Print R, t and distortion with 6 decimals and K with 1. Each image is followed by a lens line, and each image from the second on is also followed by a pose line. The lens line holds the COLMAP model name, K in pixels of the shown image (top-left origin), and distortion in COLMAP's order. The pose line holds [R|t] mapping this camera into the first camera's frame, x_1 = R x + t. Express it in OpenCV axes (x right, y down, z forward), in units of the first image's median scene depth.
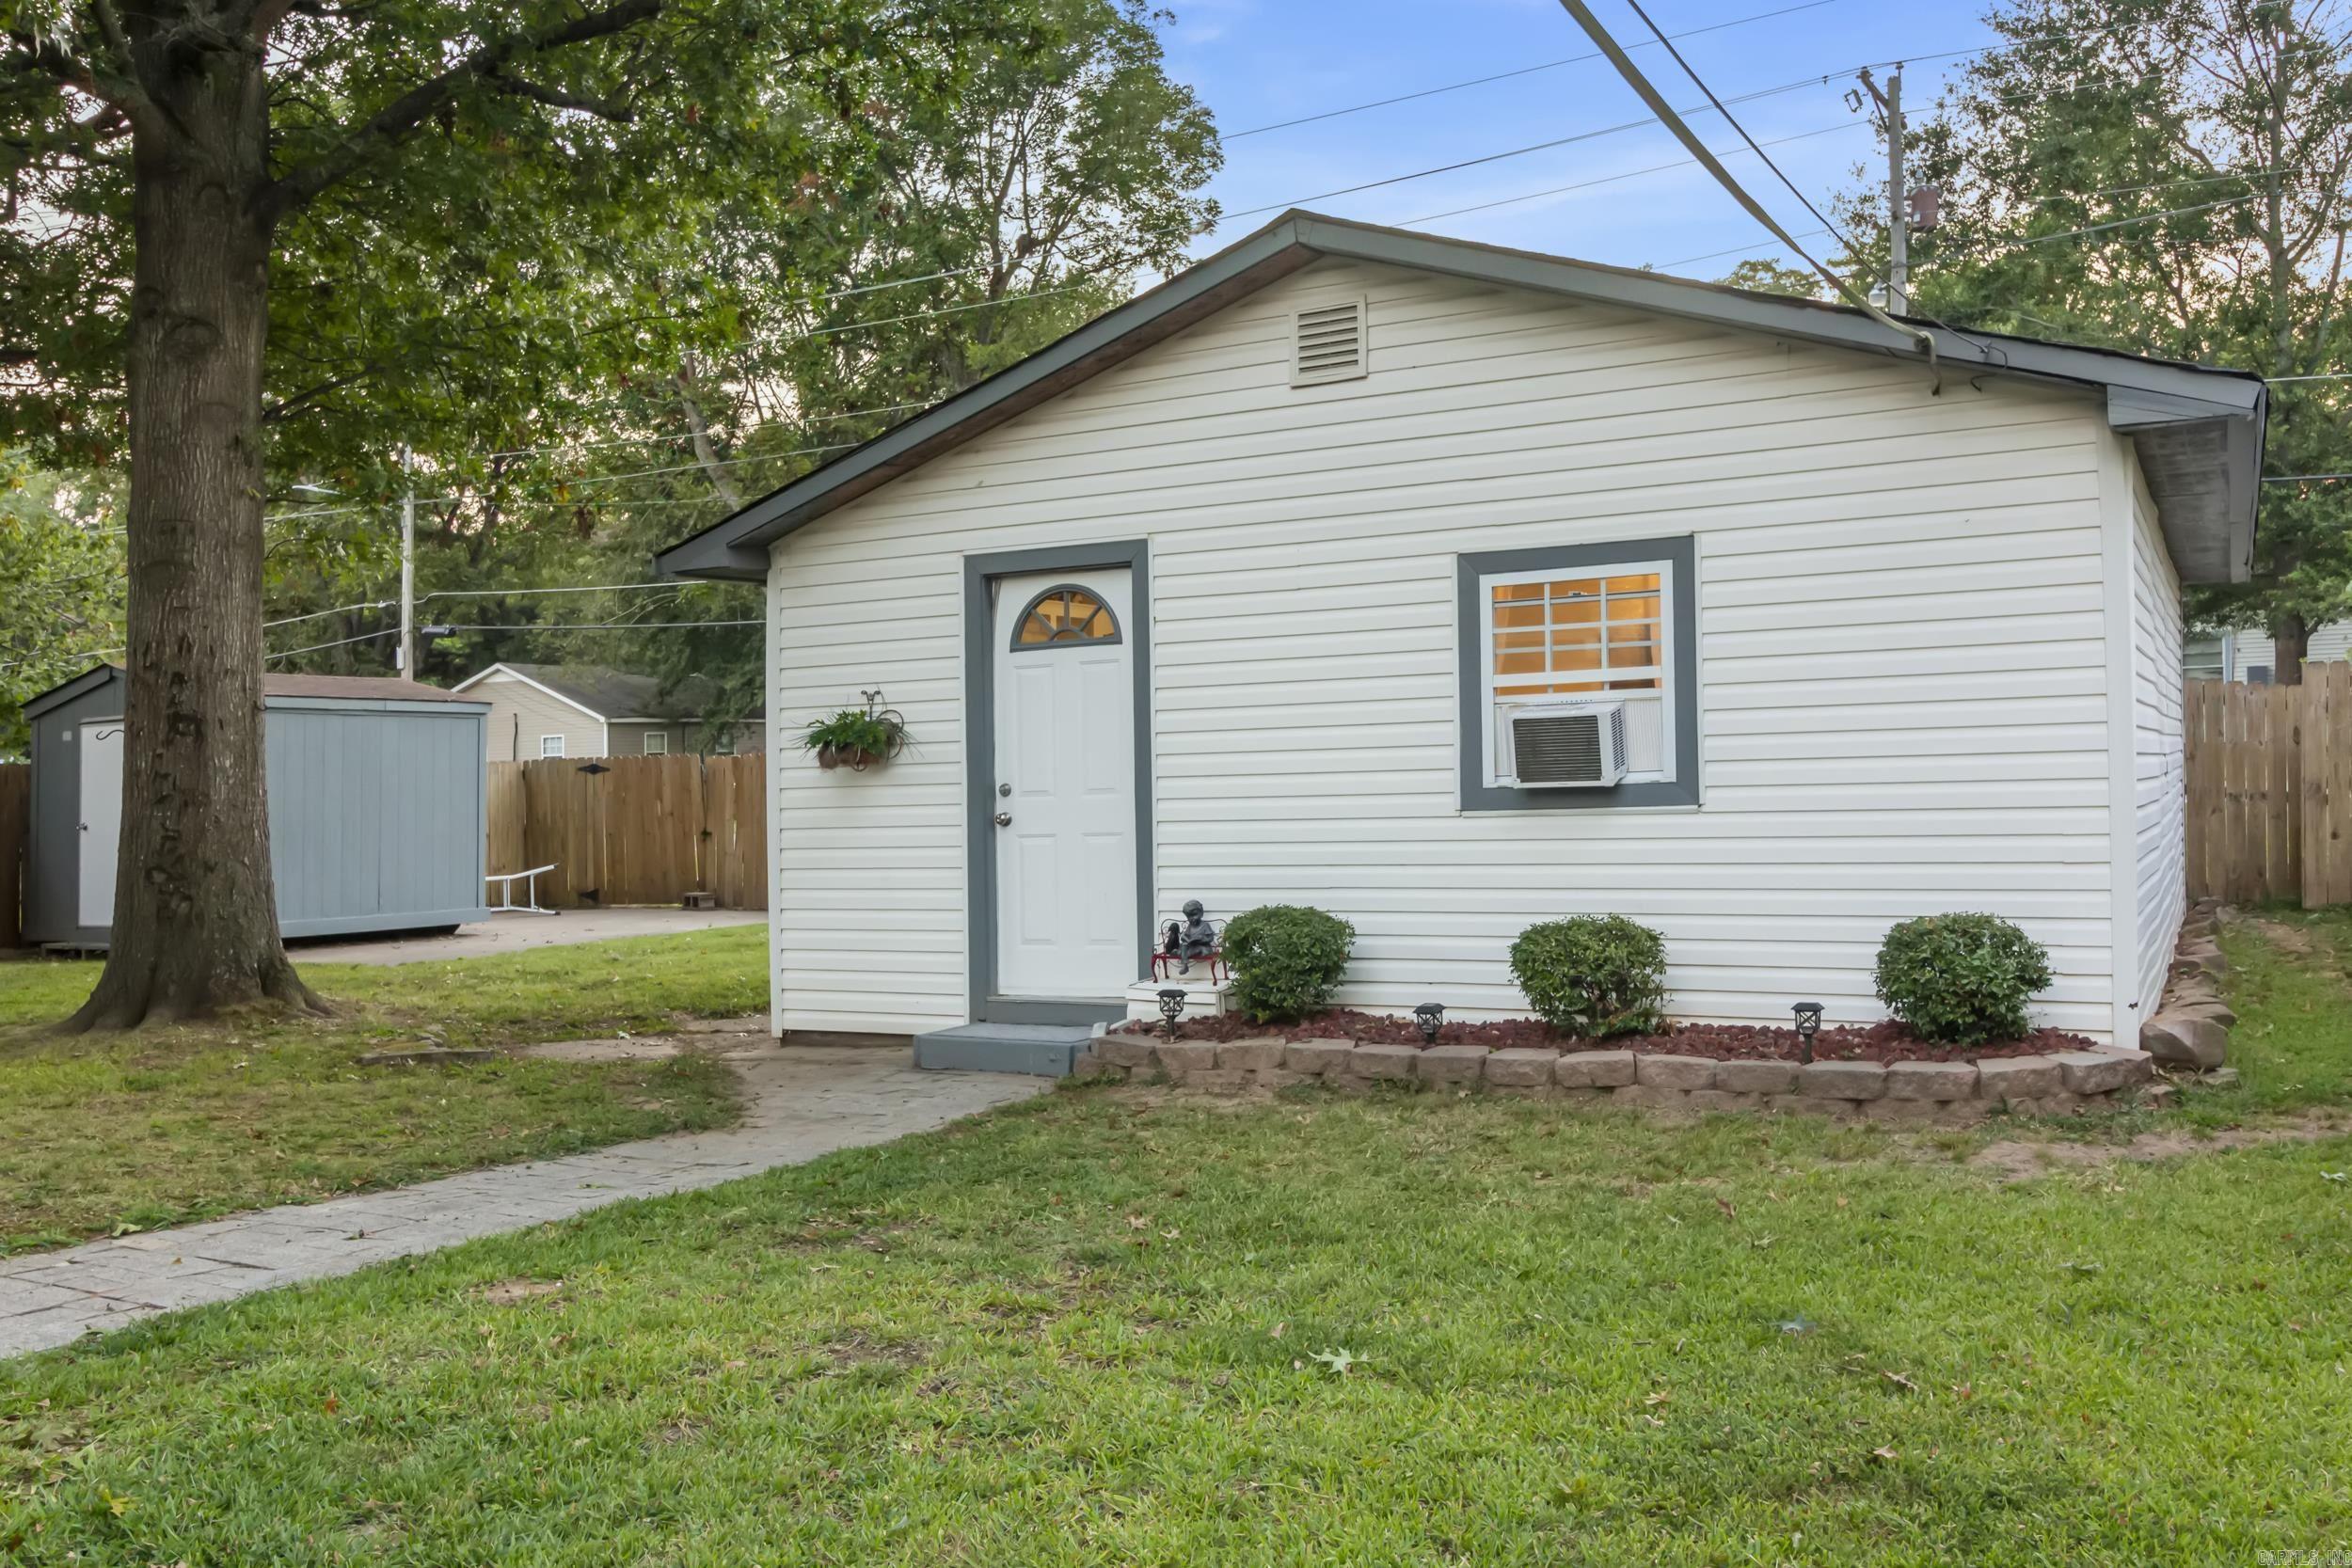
lens RADIAL K [[1960.7, 0, 1175.8], [0, 1960.7, 828.4], [0, 0, 1]] dist [0.005300, 0.003409]
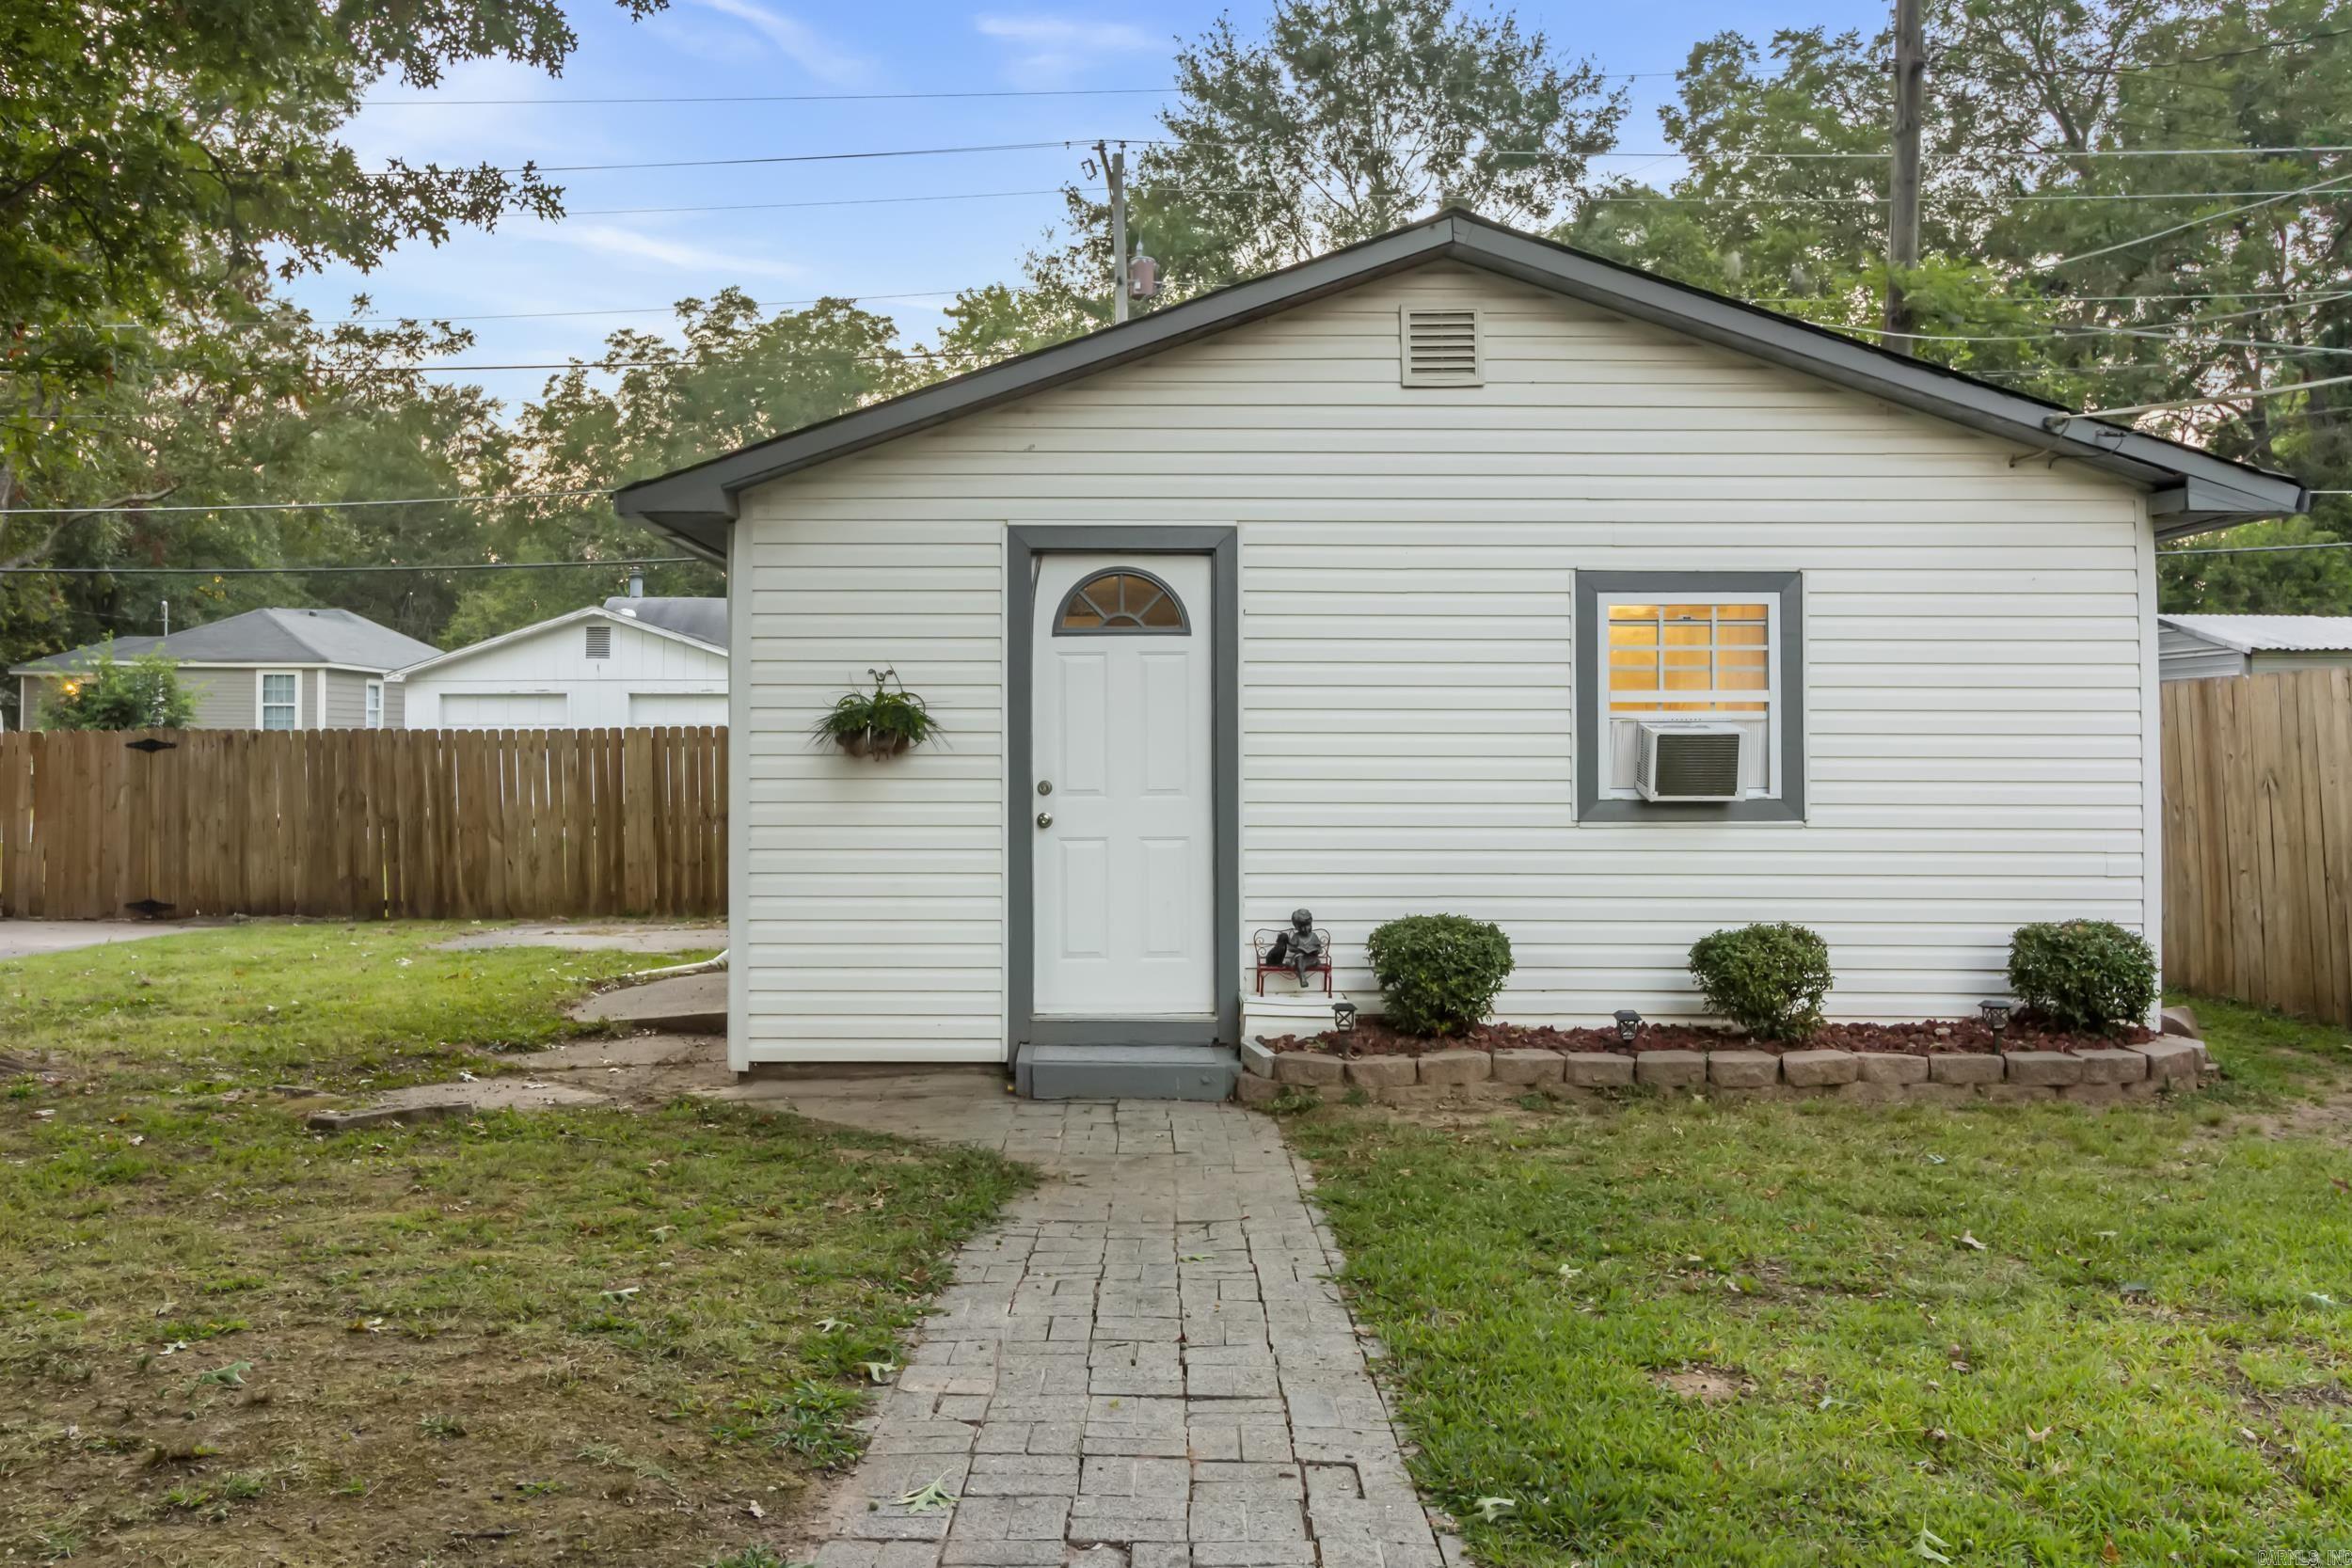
lens RADIAL K [[1913.6, 0, 1181.4], [0, 1913.6, 828.1], [0, 0, 1]] dist [0.002408, 0.004341]
pose [[0.885448, 0.017872, 0.464394, -0.465116], [-0.015946, 0.999840, -0.008075, 0.005403], [-0.464464, -0.000255, 0.885592, 0.197122]]
